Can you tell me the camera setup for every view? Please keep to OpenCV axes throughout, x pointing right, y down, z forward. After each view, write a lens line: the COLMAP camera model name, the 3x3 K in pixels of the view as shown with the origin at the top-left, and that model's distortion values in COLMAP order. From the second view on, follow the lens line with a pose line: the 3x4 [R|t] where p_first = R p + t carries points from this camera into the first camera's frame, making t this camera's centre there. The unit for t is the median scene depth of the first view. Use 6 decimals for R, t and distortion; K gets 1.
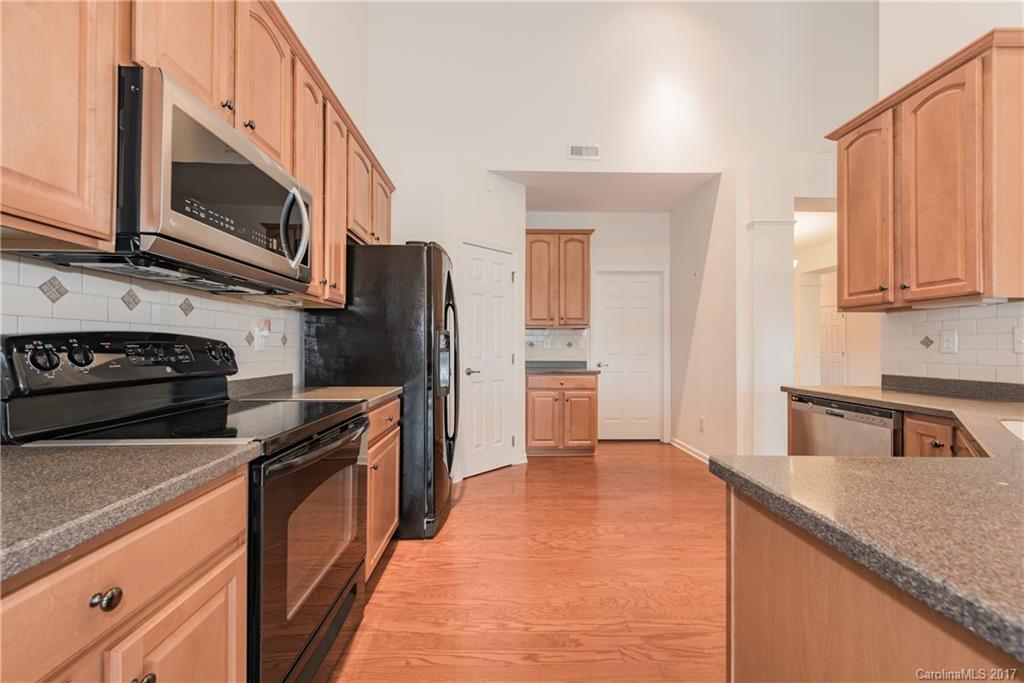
lens RADIAL K [[403.1, 0, 514.9], [0, 403.1, 344.1], [0, 0, 1]] dist [0.013351, -0.000112]
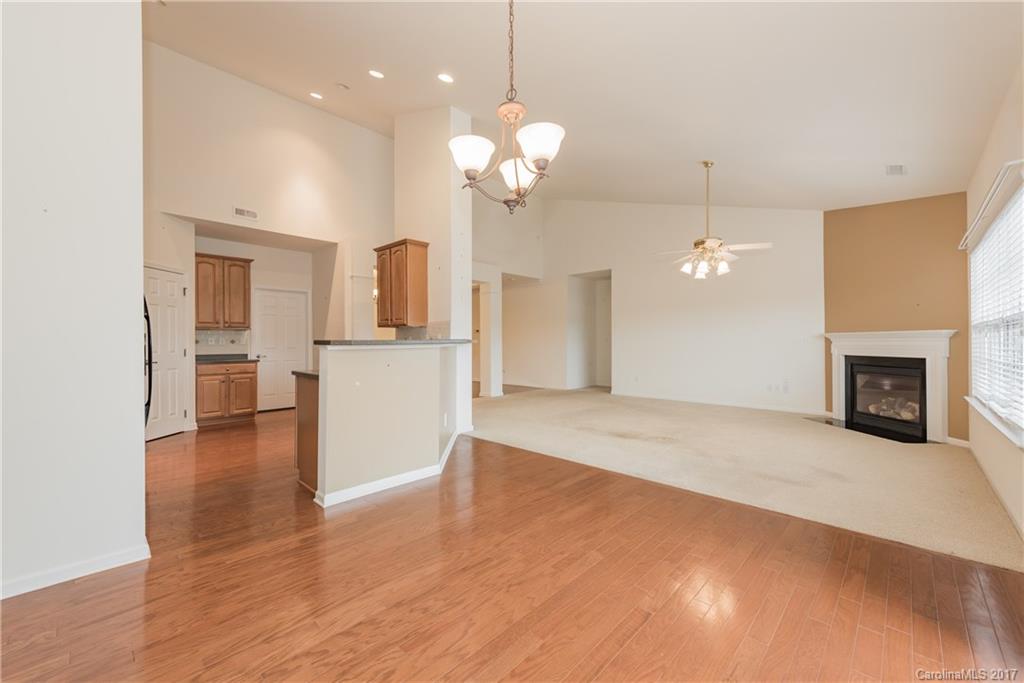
lens RADIAL K [[404.1, 0, 504.0], [0, 404.1, 343.0], [0, 0, 1]] dist [-0.000149, -0.000261]
pose [[0.730599, -0.005586, 0.682784, -0.134985], [0.000346, 0.999969, 0.007812, -0.005330], [-0.682807, -0.005471, 0.730579, -0.654373]]
